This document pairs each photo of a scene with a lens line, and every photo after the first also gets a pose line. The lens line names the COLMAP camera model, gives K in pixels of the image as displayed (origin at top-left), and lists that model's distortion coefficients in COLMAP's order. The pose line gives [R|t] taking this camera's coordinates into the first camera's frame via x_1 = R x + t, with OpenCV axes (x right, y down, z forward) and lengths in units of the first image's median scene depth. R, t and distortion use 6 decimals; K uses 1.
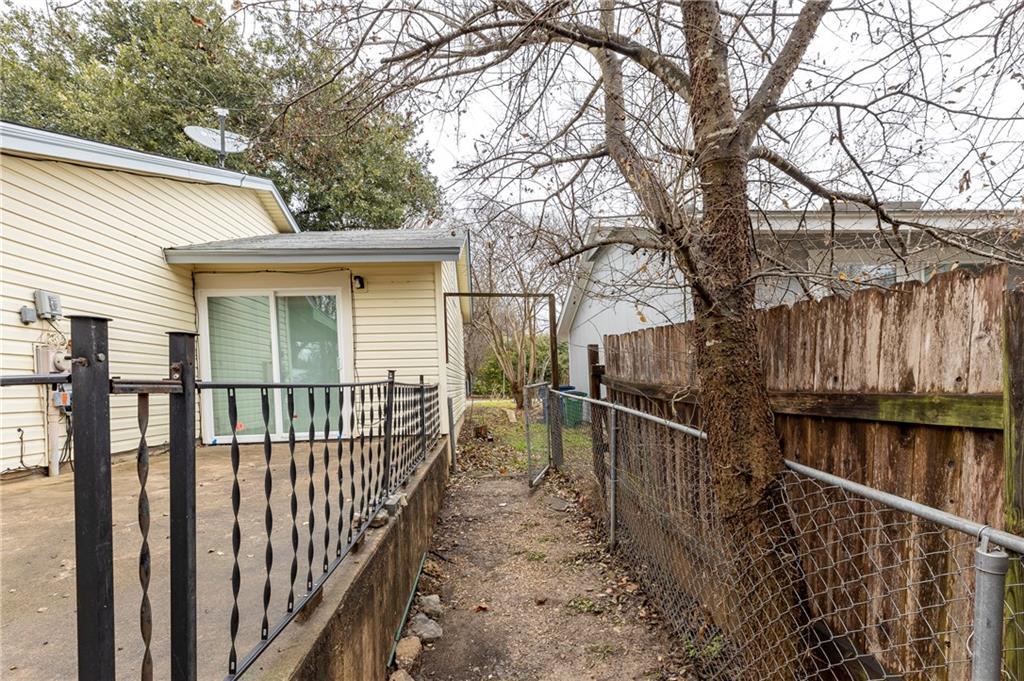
lens RADIAL K [[479.1, 0, 514.0], [0, 479.1, 396.0], [0, 0, 1]] dist [0.003541, 0.000644]
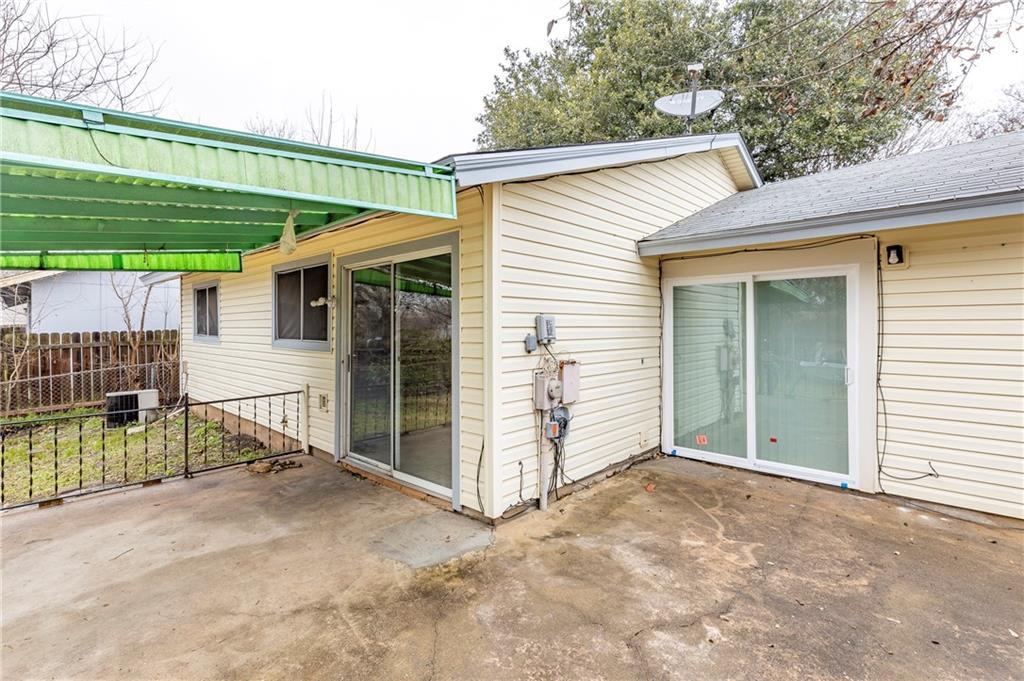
lens RADIAL K [[461.9, 0, 512.0], [0, 461.9, 340.5], [0, 0, 1]] dist [0.003190, 0.000065]
pose [[0.680857, 0.047720, -0.730860, -0.201352], [-0.037538, 0.998837, 0.030247, -0.114409], [0.731454, 0.006841, 0.681857, 0.191010]]
